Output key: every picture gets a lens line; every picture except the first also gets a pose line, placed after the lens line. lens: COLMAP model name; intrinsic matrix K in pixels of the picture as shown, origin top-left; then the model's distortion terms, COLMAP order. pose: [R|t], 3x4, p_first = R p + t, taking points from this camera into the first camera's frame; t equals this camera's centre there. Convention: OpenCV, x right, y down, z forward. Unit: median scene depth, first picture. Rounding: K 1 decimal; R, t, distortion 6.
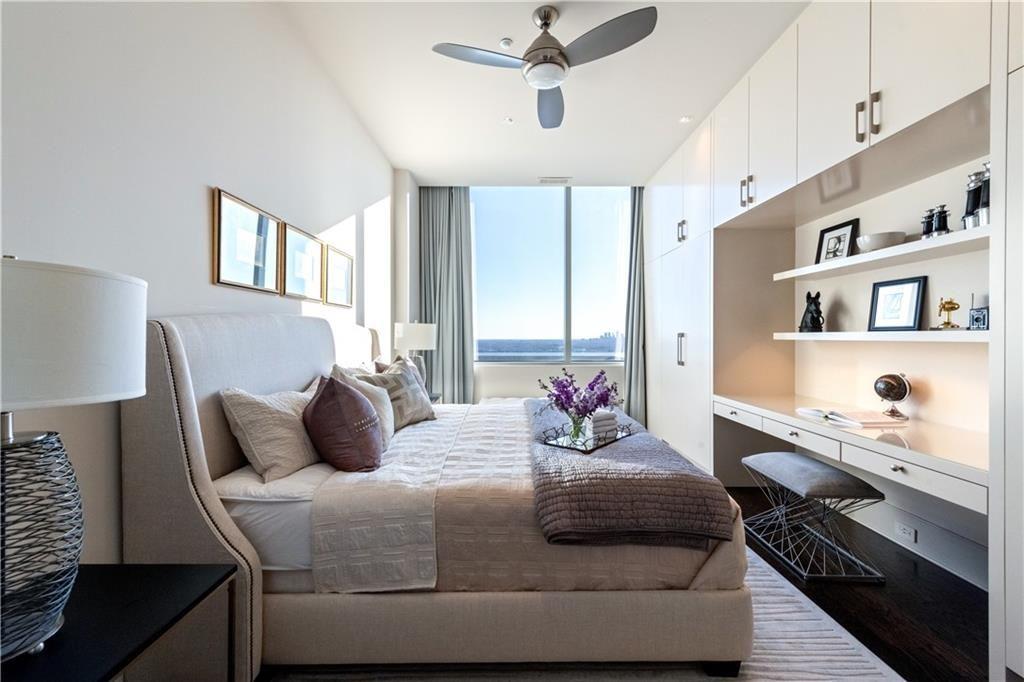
lens RADIAL K [[403.2, 0, 513.0], [0, 403.2, 342.3], [0, 0, 1]] dist [0.019007, -0.007224]
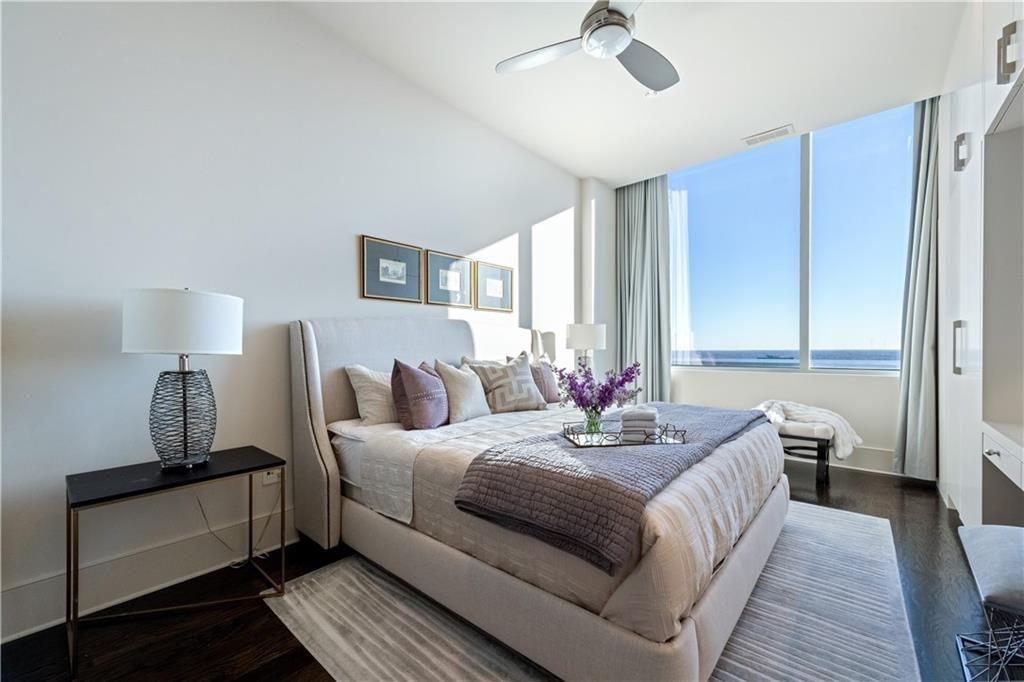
lens RADIAL K [[406.6, 0, 513.6], [0, 406.6, 355.7], [0, 0, 1]] dist [0.011722, -0.006748]
pose [[0.751053, 0.006311, -0.660212, 0.791434], [-0.002337, 0.999973, 0.006900, 0.067770], [0.660238, -0.003639, 0.751048, 0.243955]]
